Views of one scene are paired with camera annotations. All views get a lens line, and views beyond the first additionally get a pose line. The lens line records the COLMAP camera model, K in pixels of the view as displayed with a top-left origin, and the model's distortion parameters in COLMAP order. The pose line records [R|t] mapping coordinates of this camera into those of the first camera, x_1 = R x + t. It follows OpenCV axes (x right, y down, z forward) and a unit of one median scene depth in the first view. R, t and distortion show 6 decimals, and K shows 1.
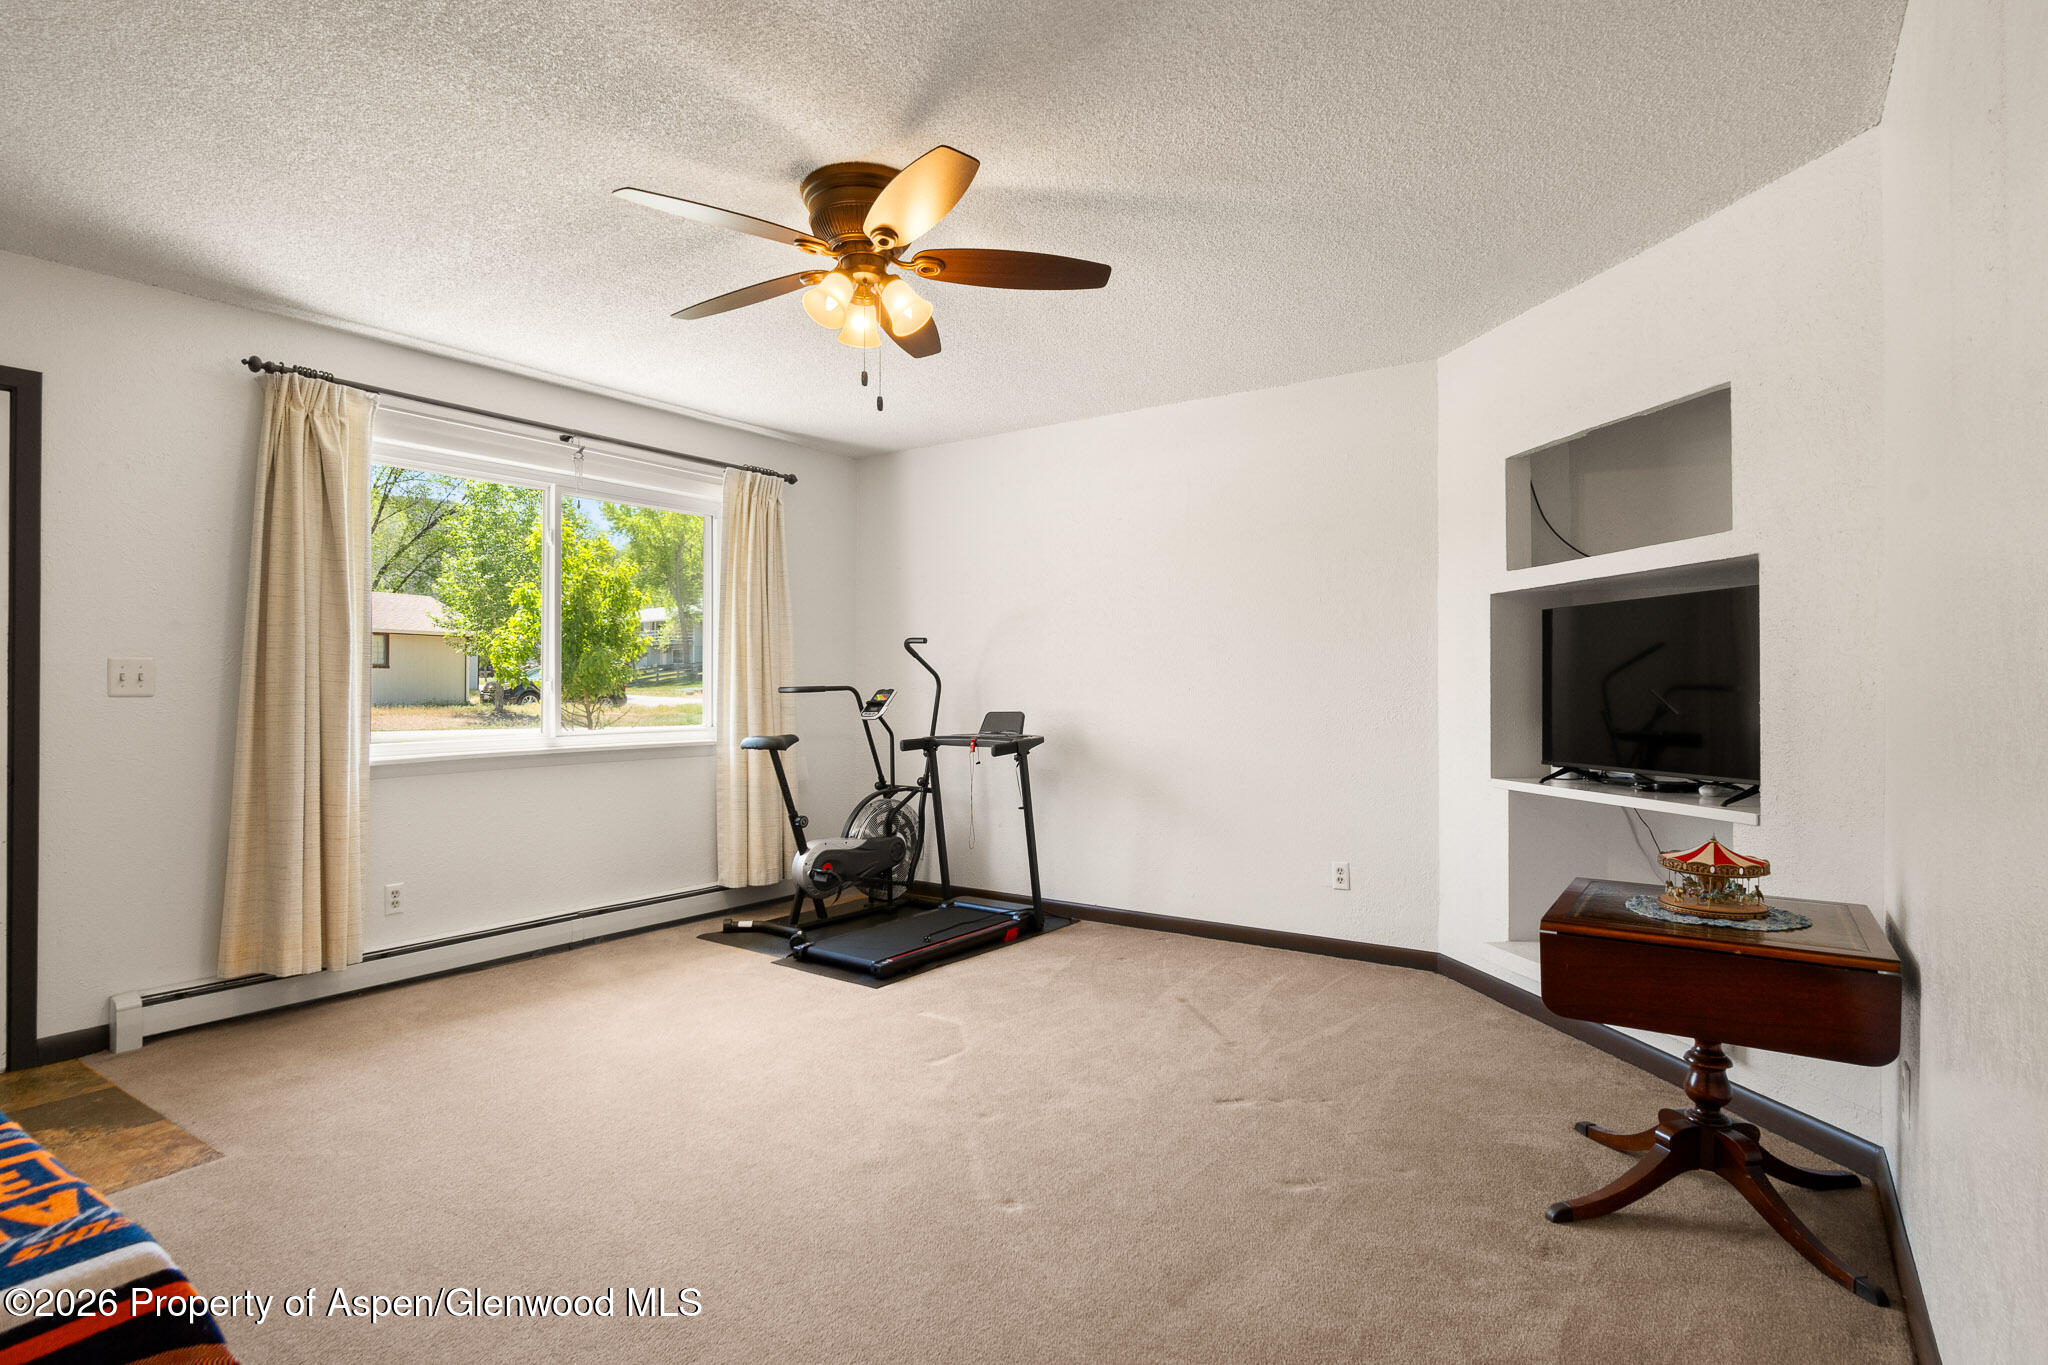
lens RADIAL K [[1049.2, 0, 1026.9], [0, 1049.2, 694.9], [0, 0, 1]] dist [0.000686, 0.000517]
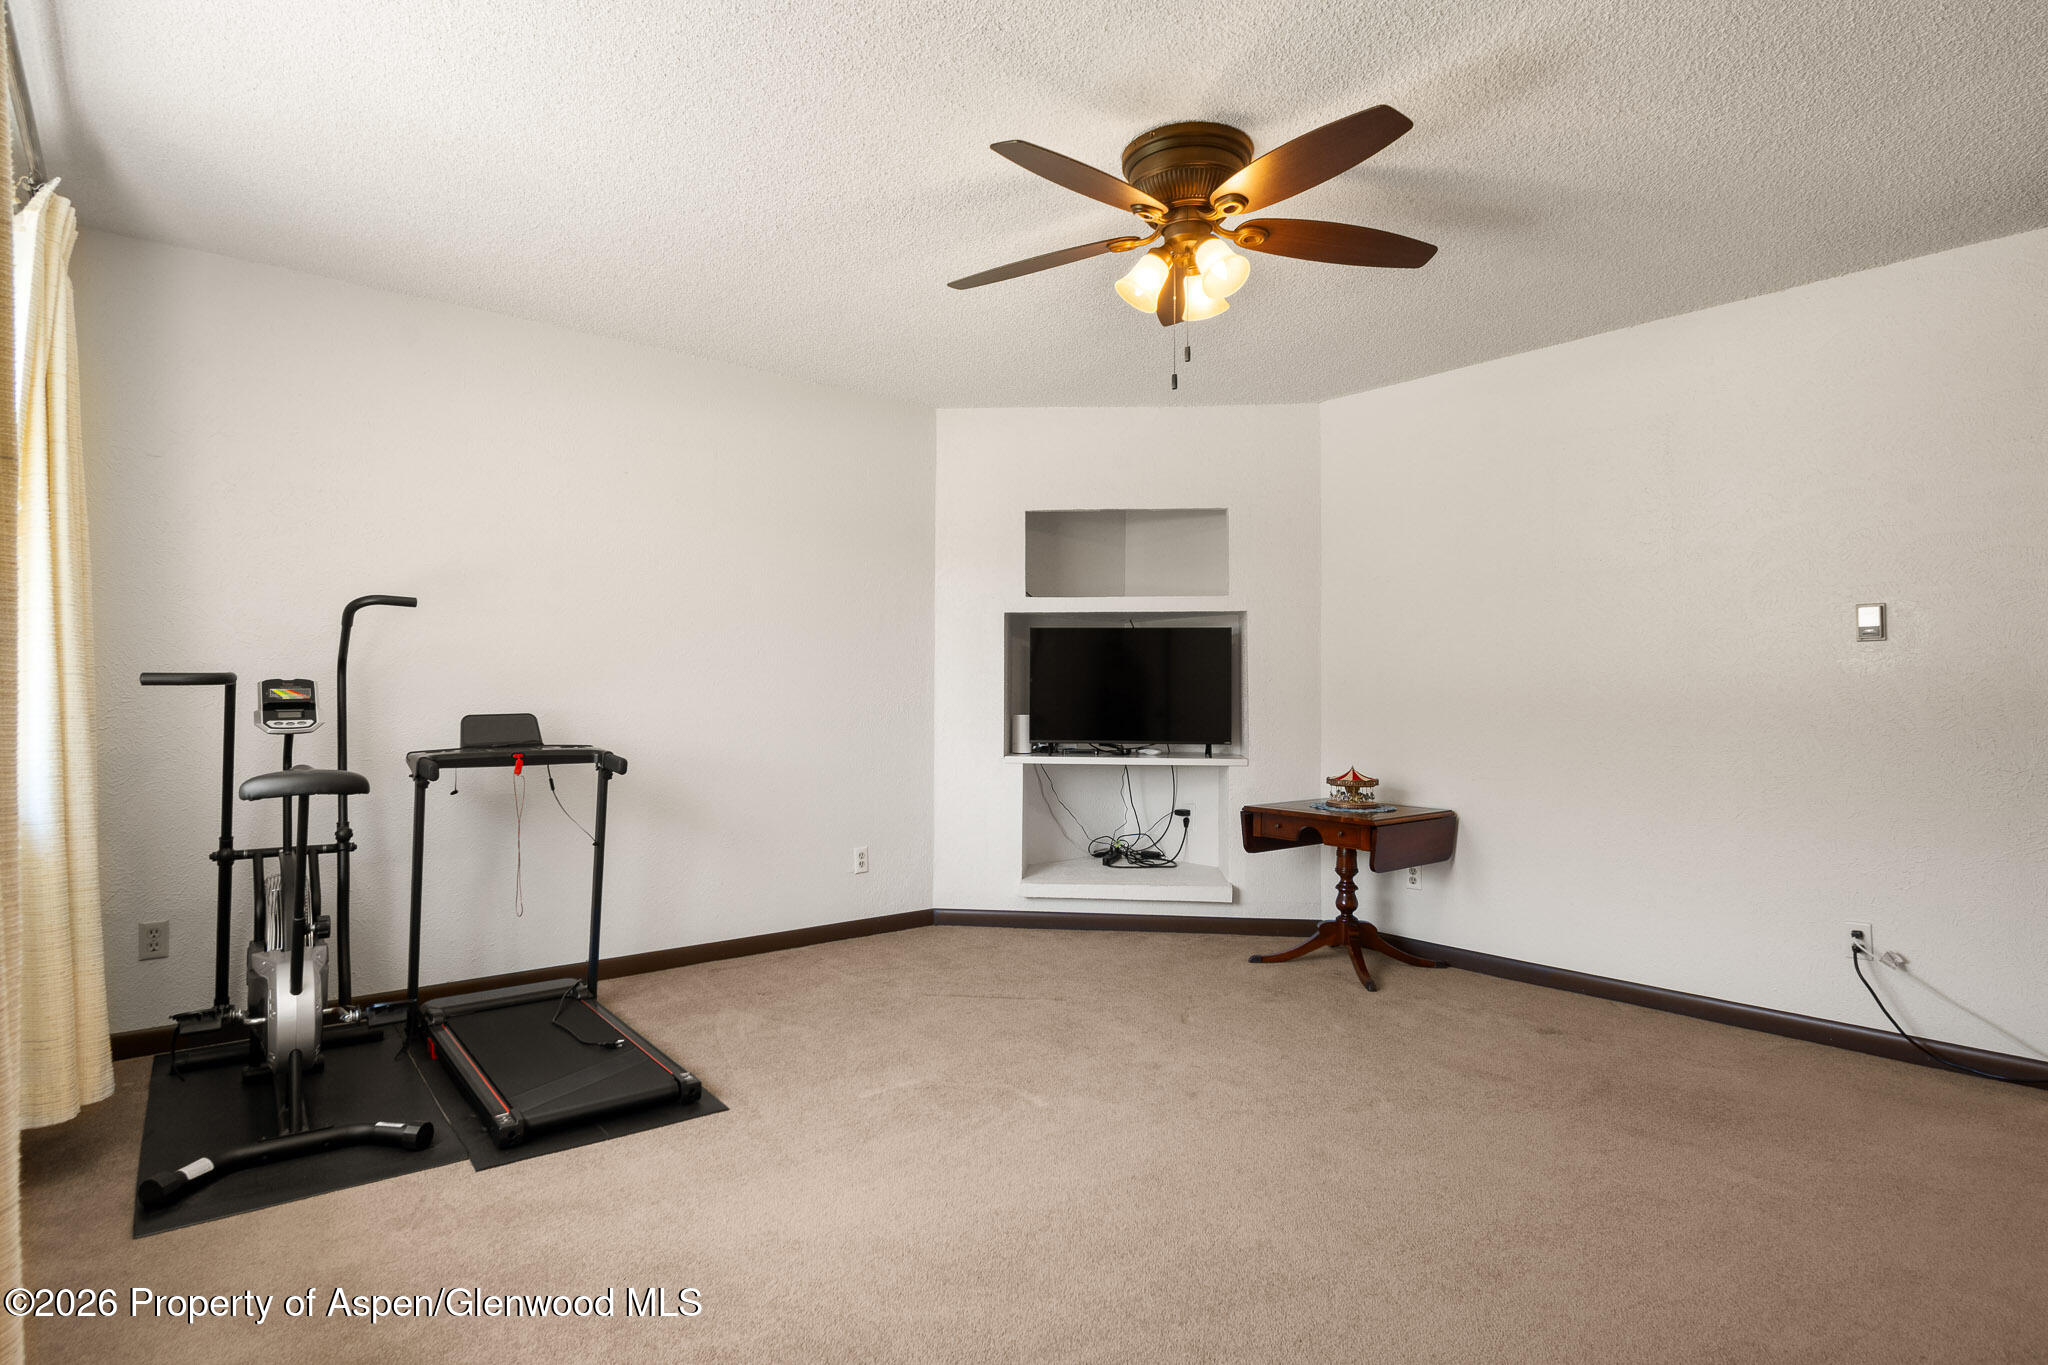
lens RADIAL K [[1049.2, 0, 1026.9], [0, 1049.2, 694.9], [0, 0, 1]] dist [0.000686, 0.000517]
pose [[0.257594, -0.002111, 0.966251, -0.791350], [-0.003432, 0.999989, 0.003100, -0.000029], [-0.966247, -0.004115, 0.257584, 0.643563]]
